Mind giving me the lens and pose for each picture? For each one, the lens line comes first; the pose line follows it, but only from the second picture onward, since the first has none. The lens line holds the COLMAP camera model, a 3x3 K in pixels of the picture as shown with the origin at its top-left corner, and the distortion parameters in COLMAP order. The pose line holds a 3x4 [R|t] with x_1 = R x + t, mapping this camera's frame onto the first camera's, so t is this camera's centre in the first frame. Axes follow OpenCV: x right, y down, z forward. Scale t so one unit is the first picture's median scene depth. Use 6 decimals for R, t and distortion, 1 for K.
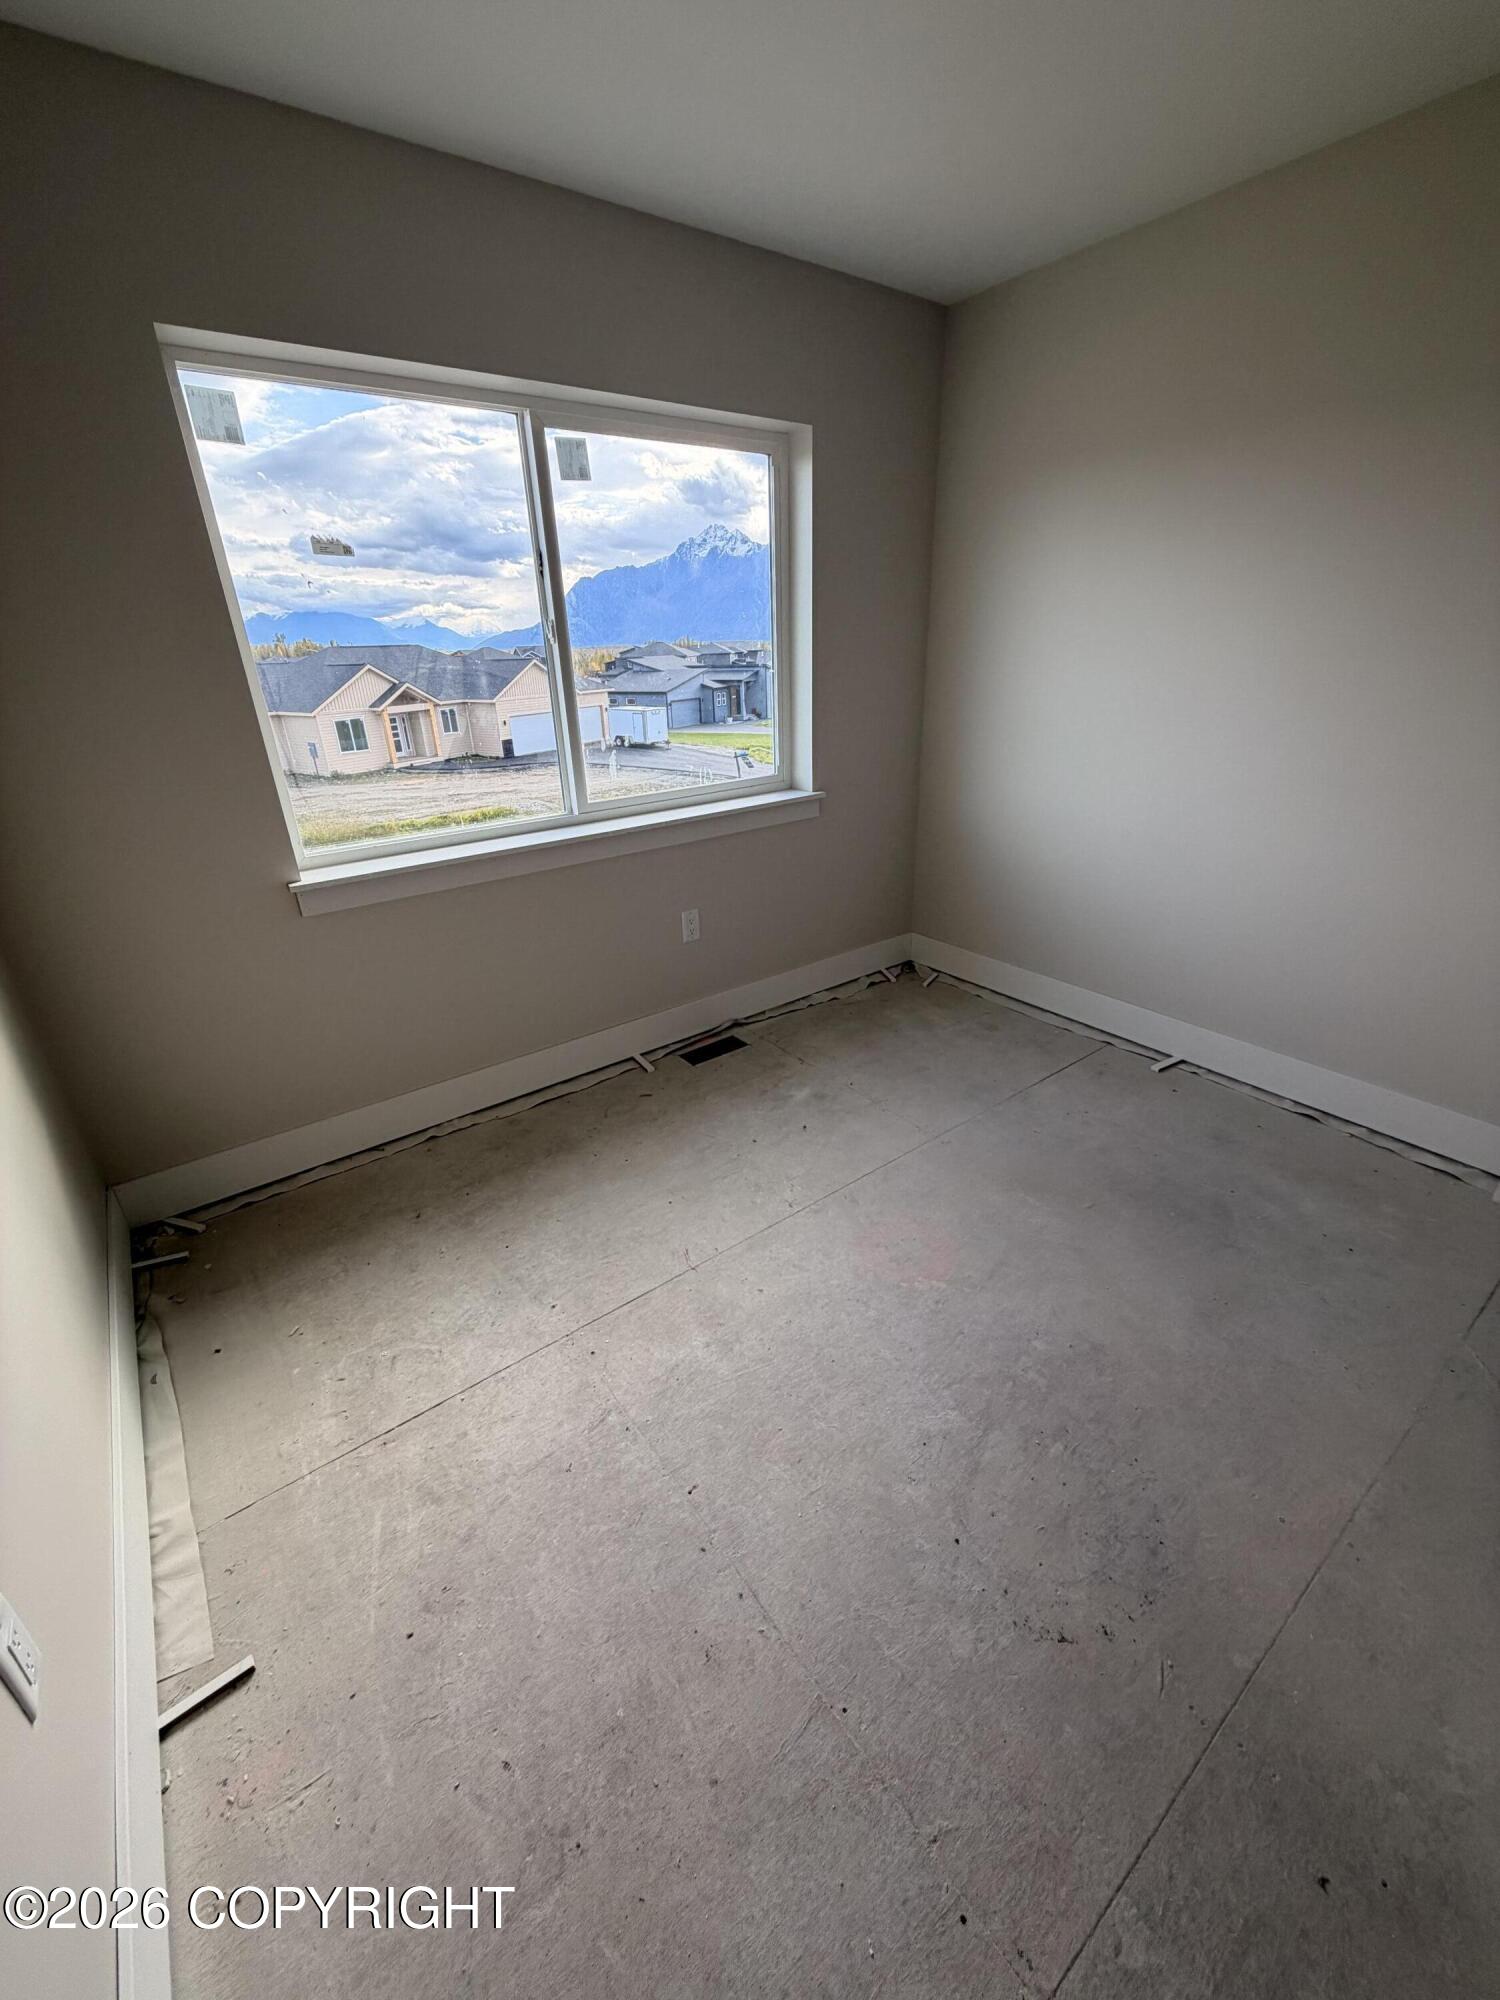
lens RADIAL K [[795.8, 0, 750.0], [0, 795.8, 1000.0], [0, 0, 1]] dist [-0.000167, -0.000275]
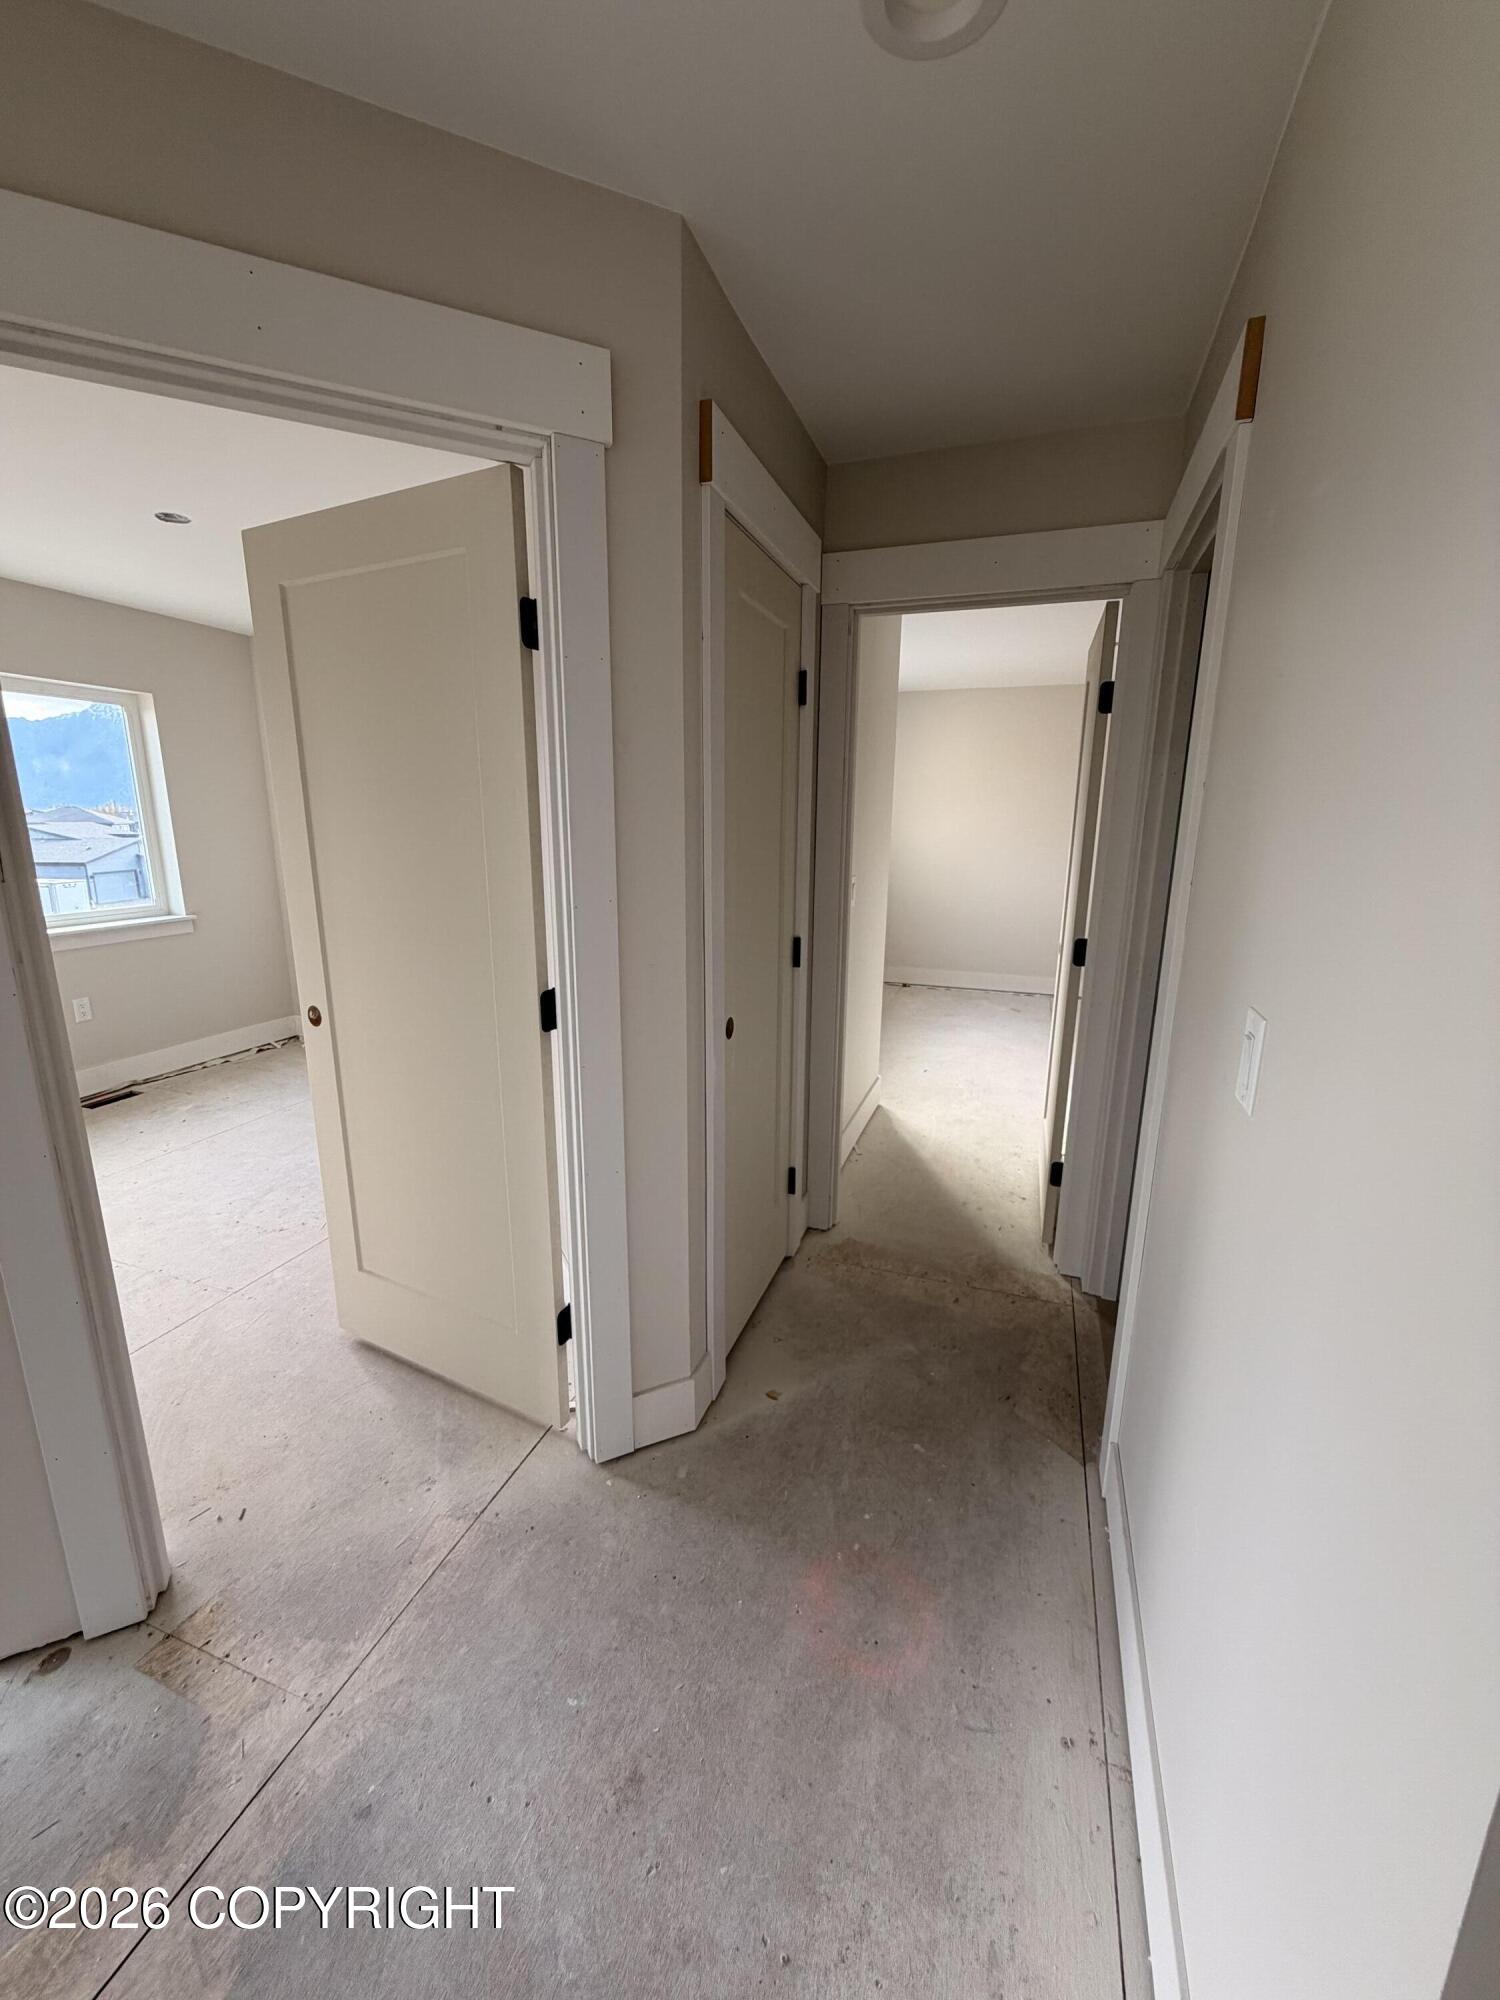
lens RADIAL K [[795.8, 0, 750.0], [0, 795.8, 1000.0], [0, 0, 1]] dist [-0.000167, -0.000275]
pose [[0.831468, -0.085872, 0.548897, 0.120145], [0.194834, 0.970306, -0.143335, 0.285893], [-0.520290, 0.226123, 0.823509, -0.670044]]
